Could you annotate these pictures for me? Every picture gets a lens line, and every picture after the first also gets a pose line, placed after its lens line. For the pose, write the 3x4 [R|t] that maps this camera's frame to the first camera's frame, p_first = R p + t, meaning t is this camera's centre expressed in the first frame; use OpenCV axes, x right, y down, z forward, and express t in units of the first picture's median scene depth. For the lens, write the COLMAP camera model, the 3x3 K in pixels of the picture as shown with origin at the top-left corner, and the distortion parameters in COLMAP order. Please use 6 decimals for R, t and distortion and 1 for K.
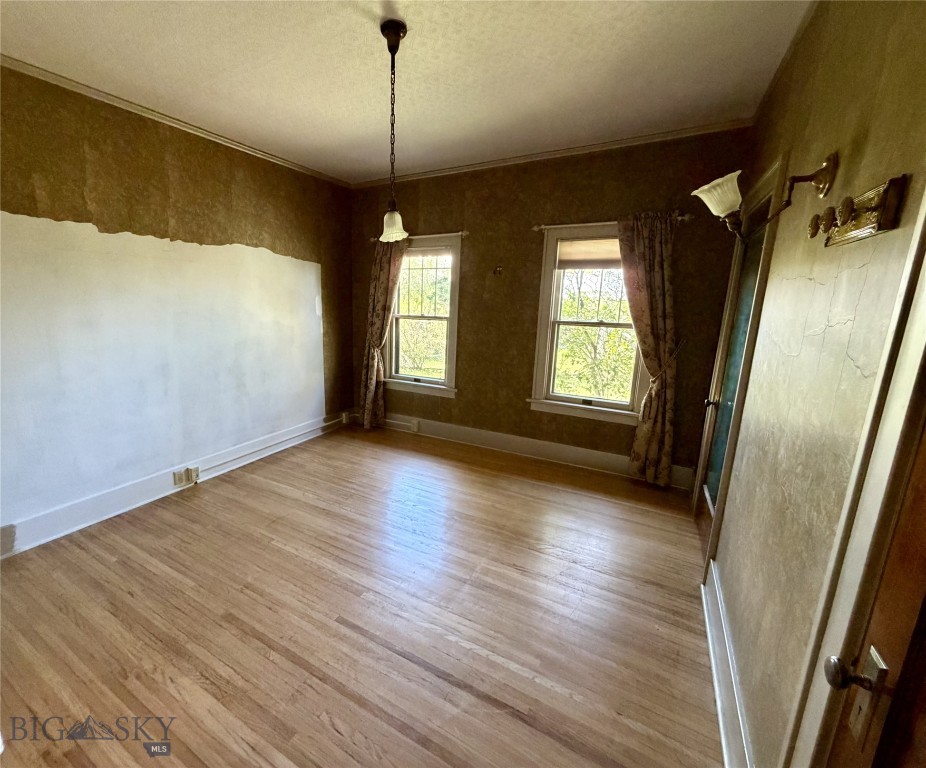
lens RADIAL K [[406.1, 0, 410.9], [0, 406.1, 384.6], [0, 0, 1]] dist [0.000807, 0.000035]
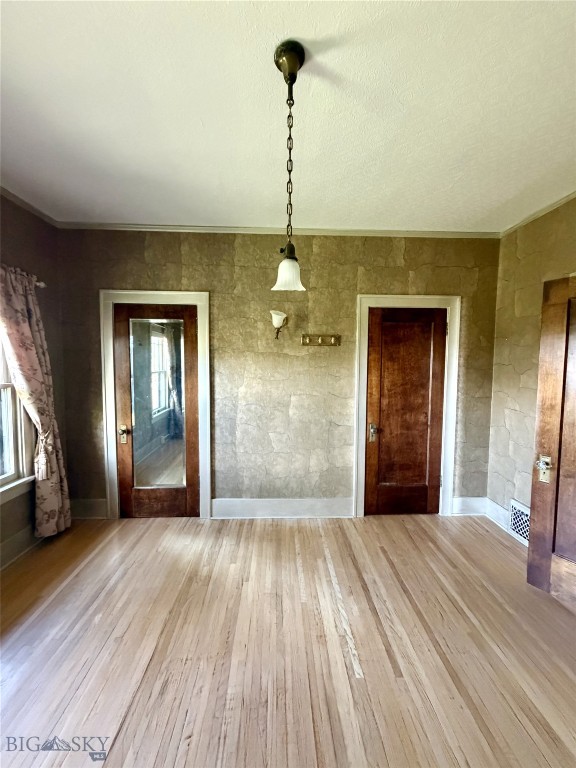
lens RADIAL K [[304.7, 0, 288.2], [0, 304.7, 381.9], [0, 0, 1]] dist [0.000046, 0.000211]
pose [[-0.549154, -0.067084, 0.833024, -0.611061], [0.155856, 0.971065, 0.180946, -0.310430], [-0.821059, 0.229199, -0.522809, 1.461230]]
